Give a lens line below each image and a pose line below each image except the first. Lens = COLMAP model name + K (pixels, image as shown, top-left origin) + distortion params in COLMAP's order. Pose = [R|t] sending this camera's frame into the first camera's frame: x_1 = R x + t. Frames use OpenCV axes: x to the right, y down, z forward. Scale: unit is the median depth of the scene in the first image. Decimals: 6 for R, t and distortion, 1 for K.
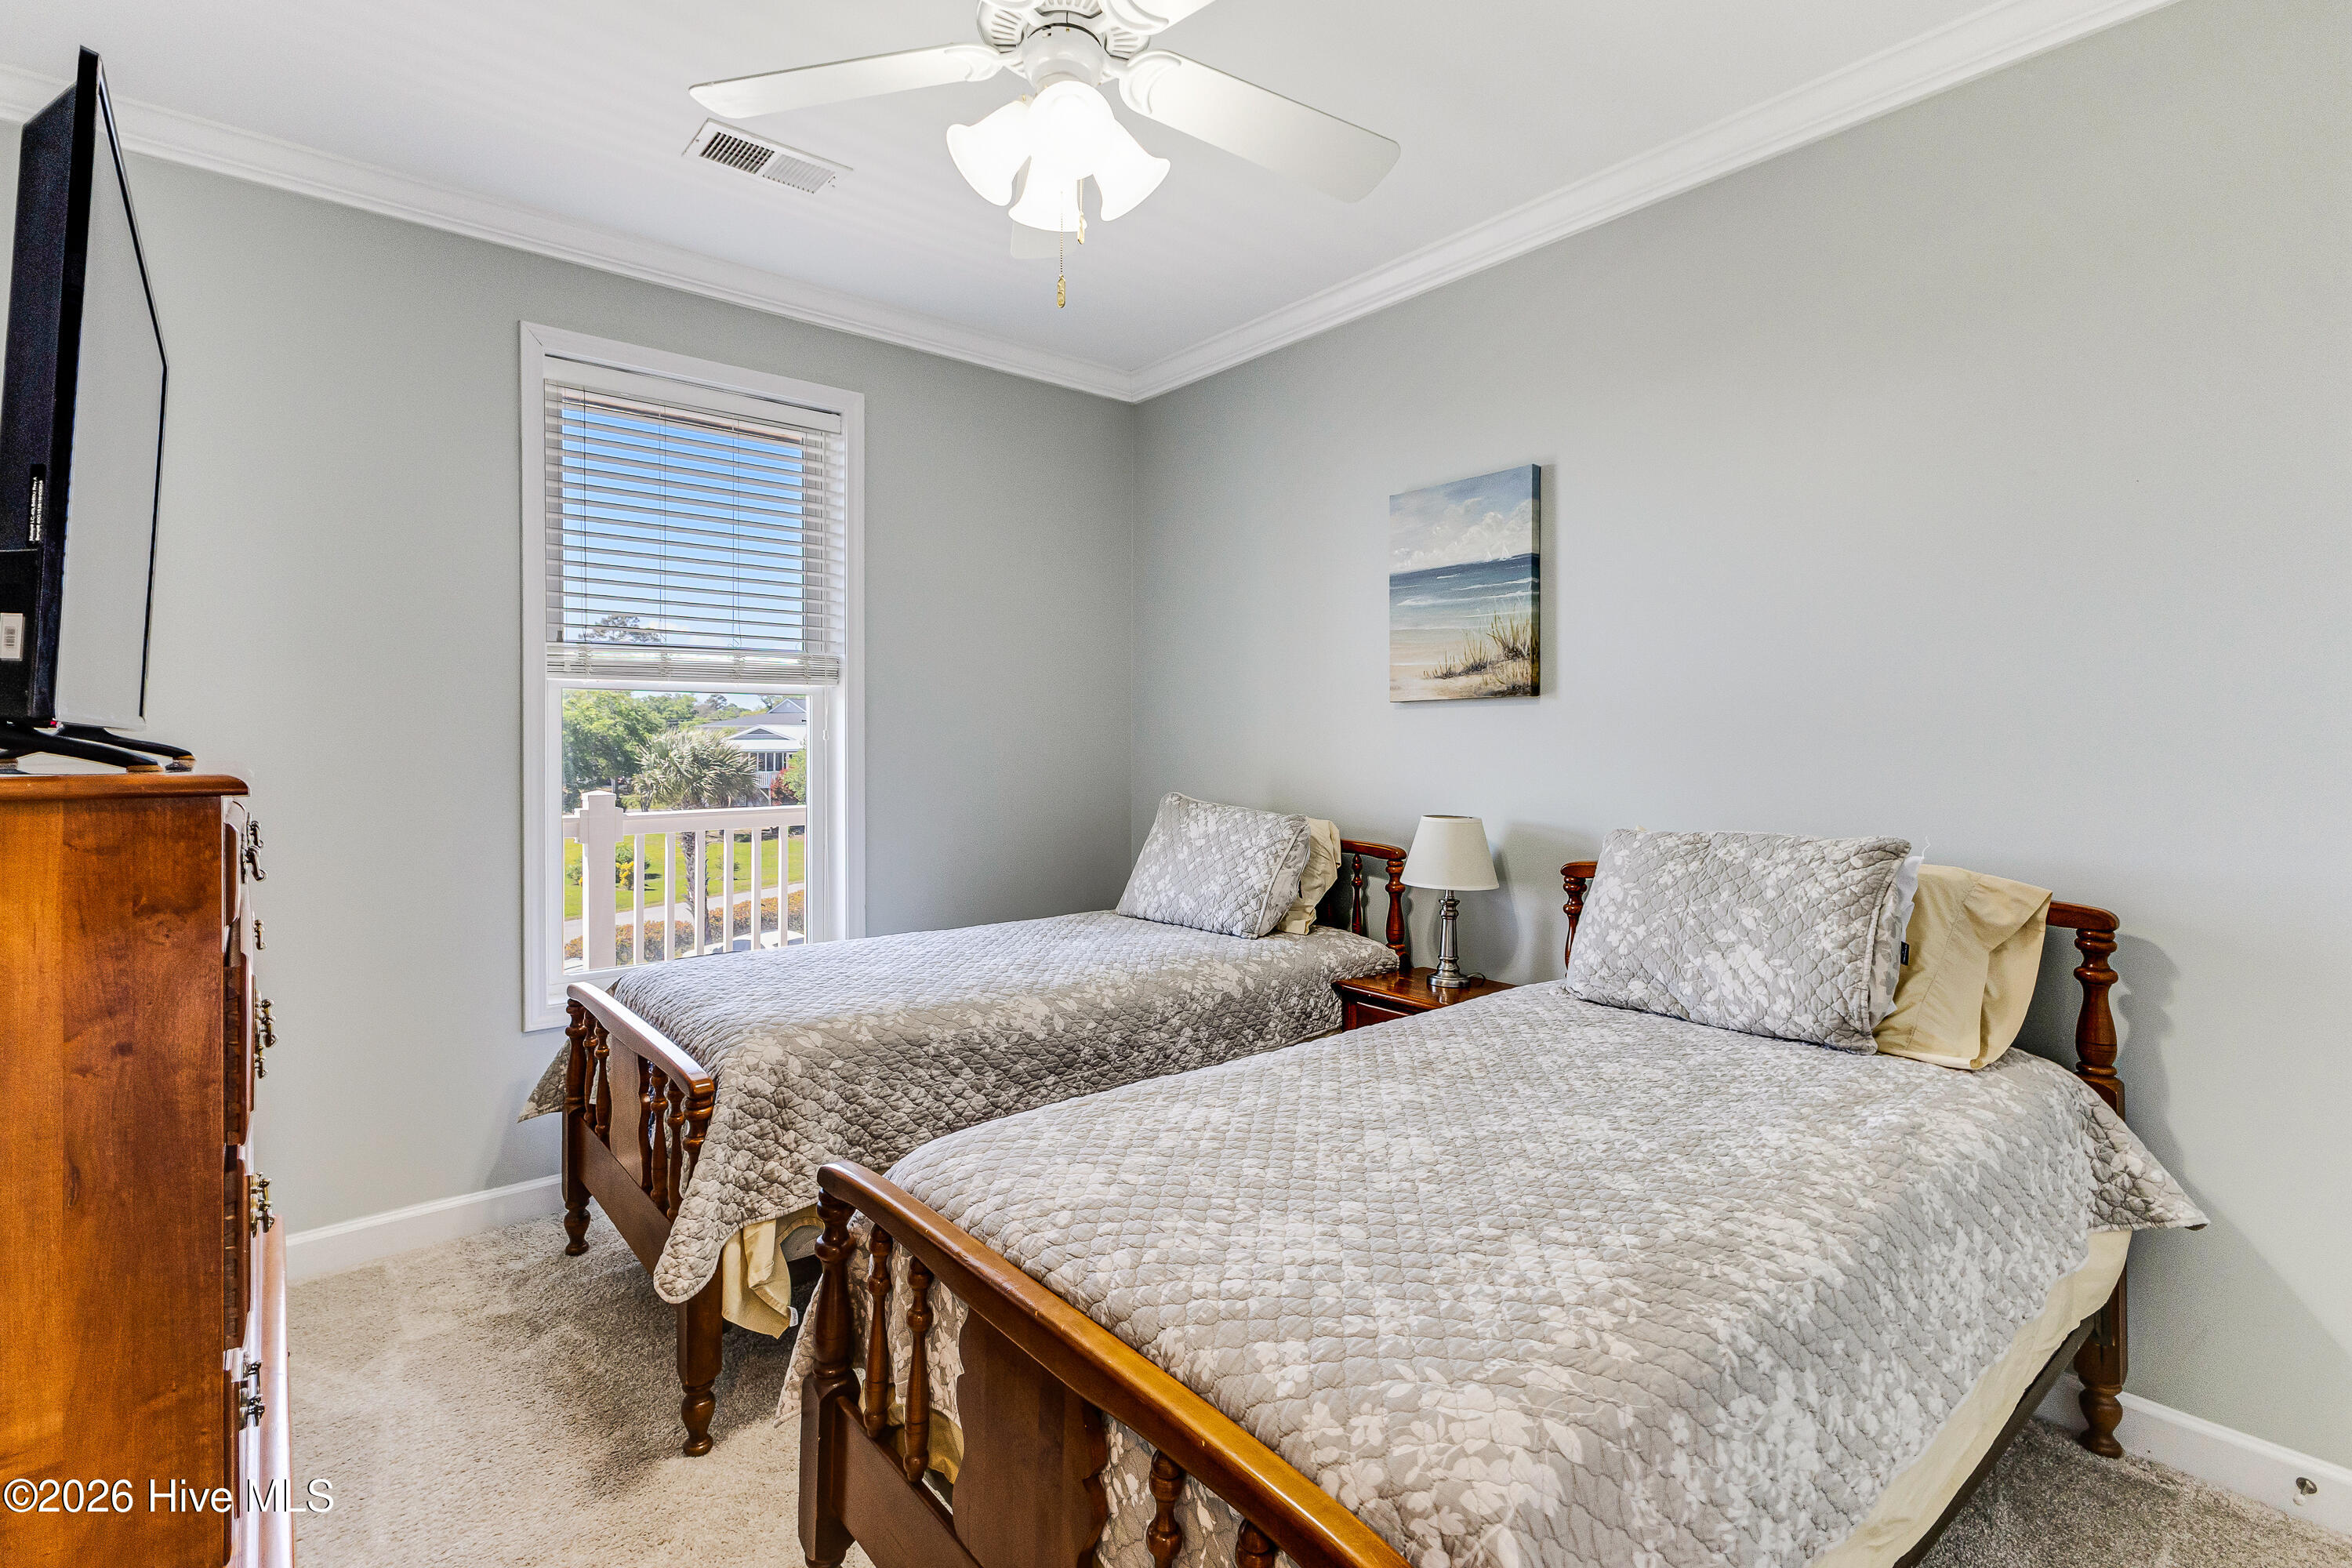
lens RADIAL K [[1059.6, 0, 1155.8], [0, 1059.6, 739.2], [0, 0, 1]] dist [0.012670, 0.000094]
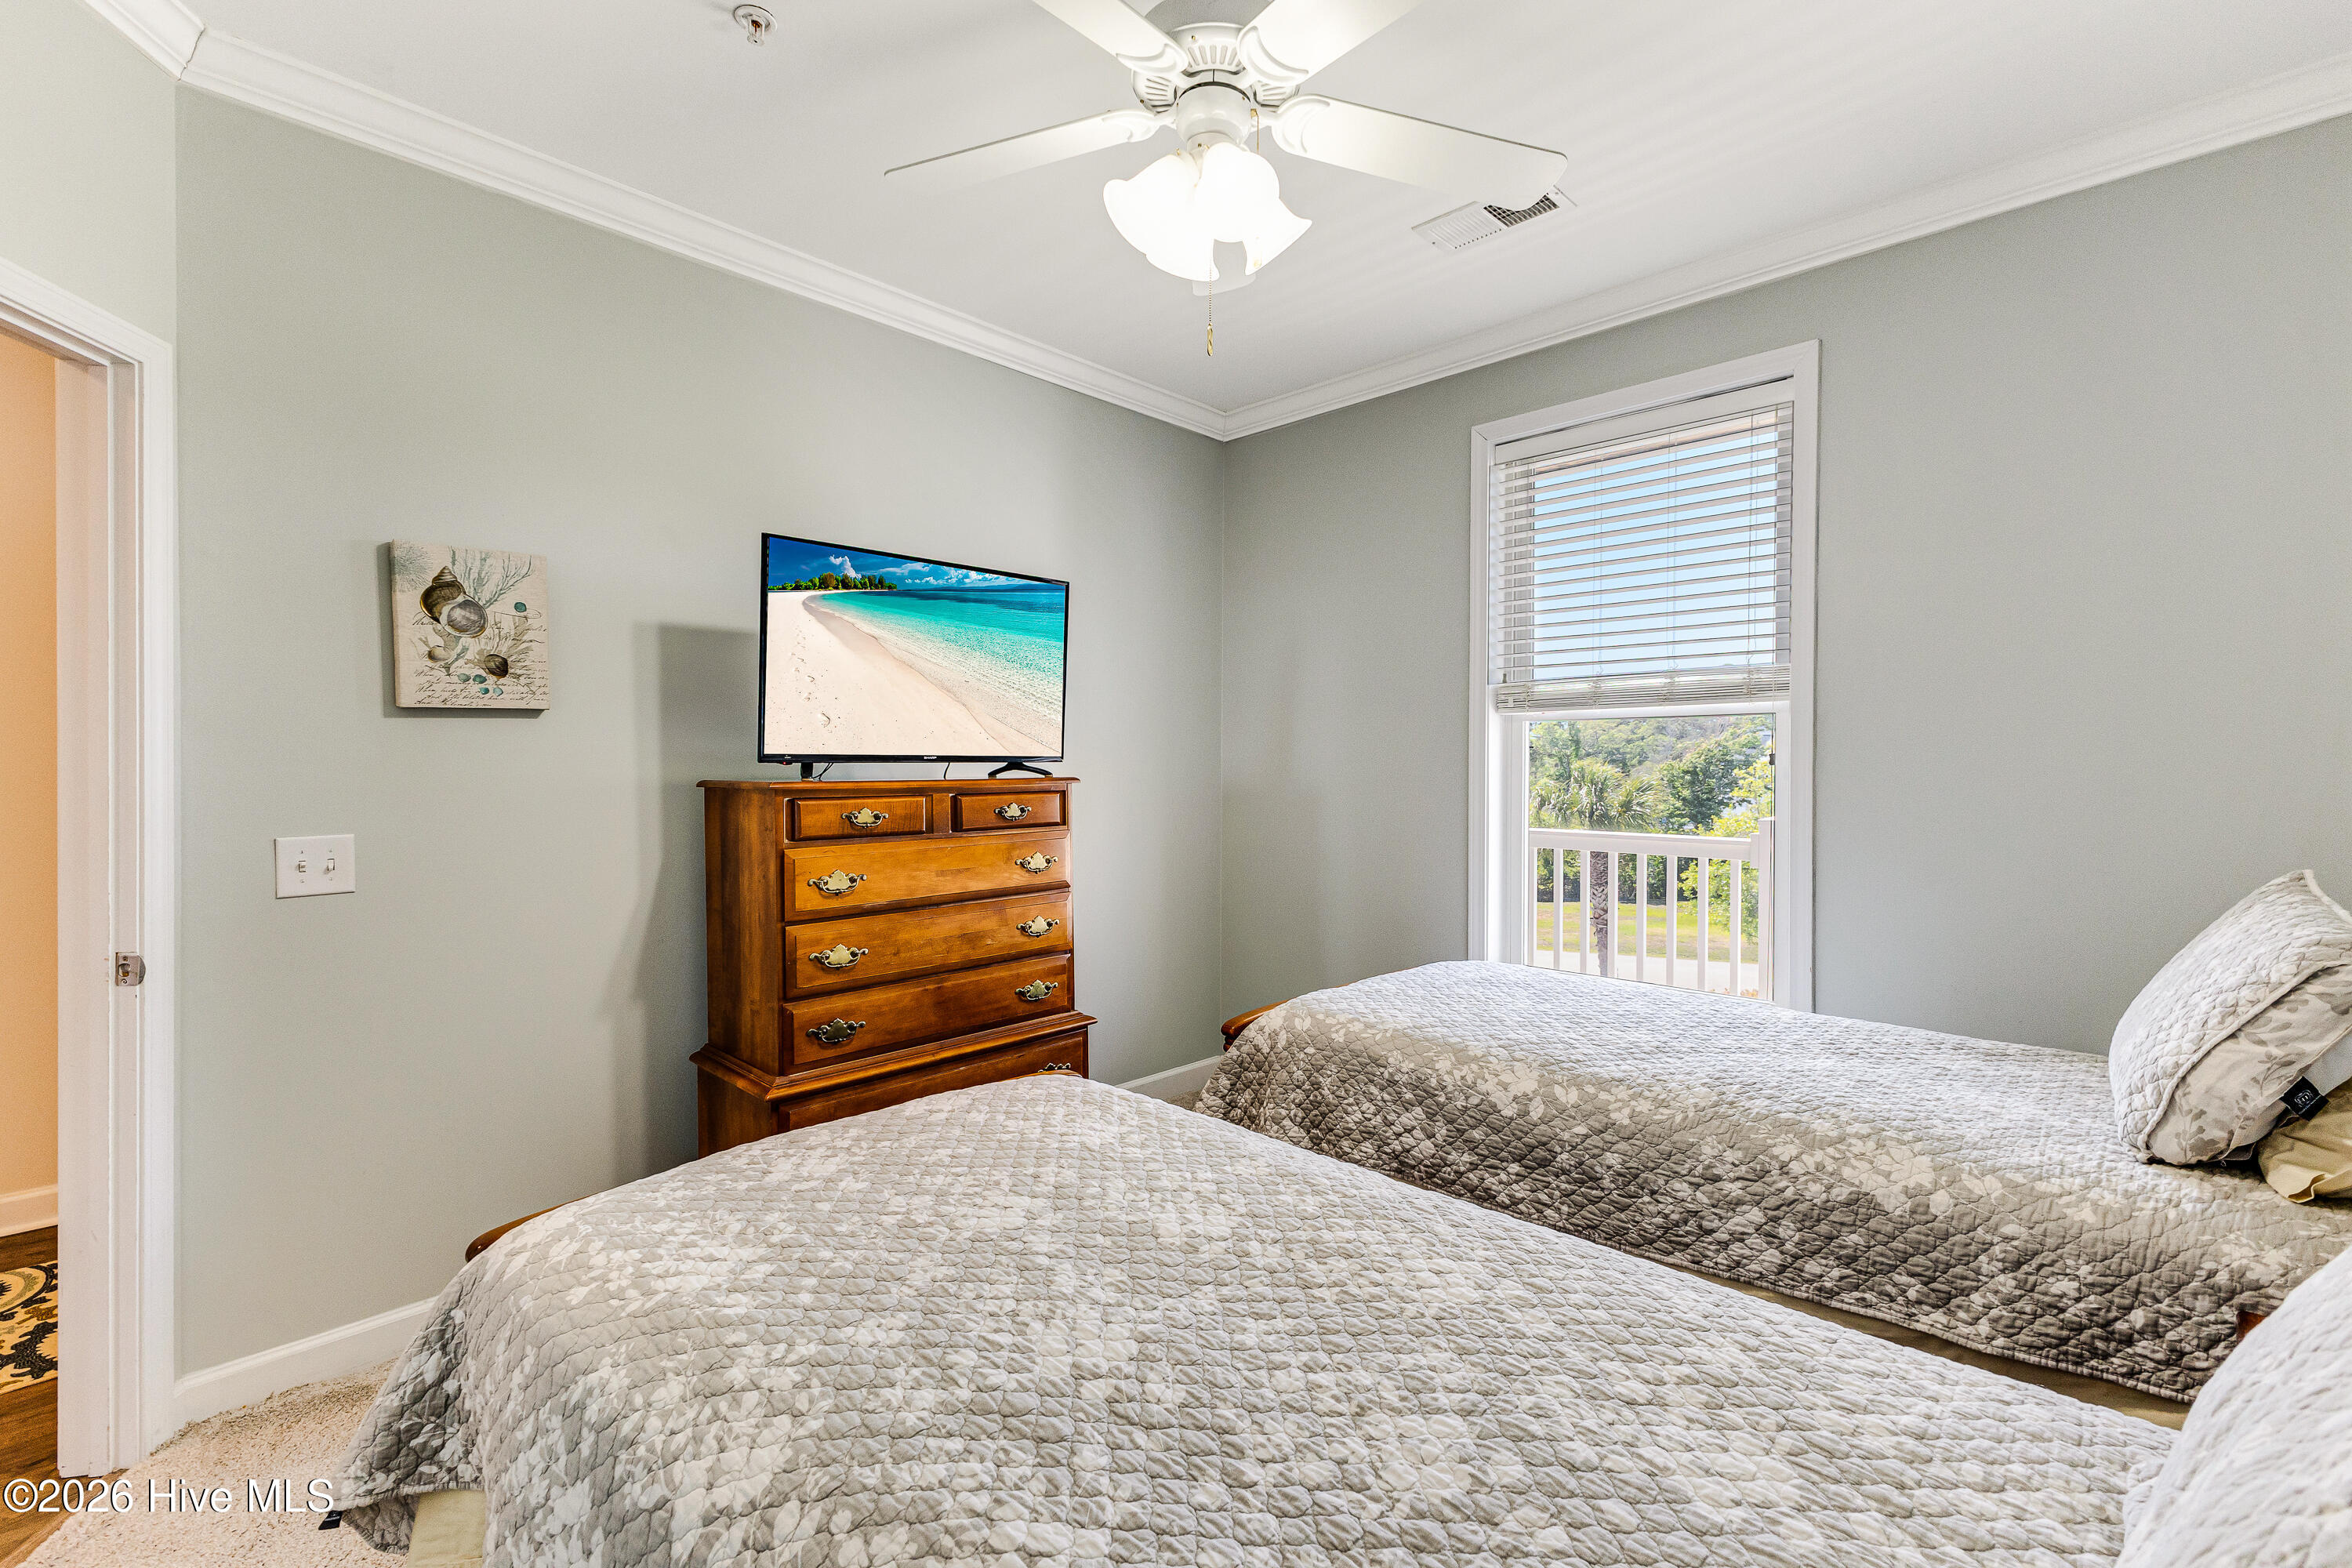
lens RADIAL K [[1034.7, 0, 1182.4], [0, 1034.7, 758.9], [0, 0, 1]] dist [0.015745, -0.000475]
pose [[0.124561, -0.005271, -0.992198, 0.741073], [0.004194, 0.999980, -0.004785, -0.004005], [0.992203, -0.003565, 0.124581, 0.675855]]
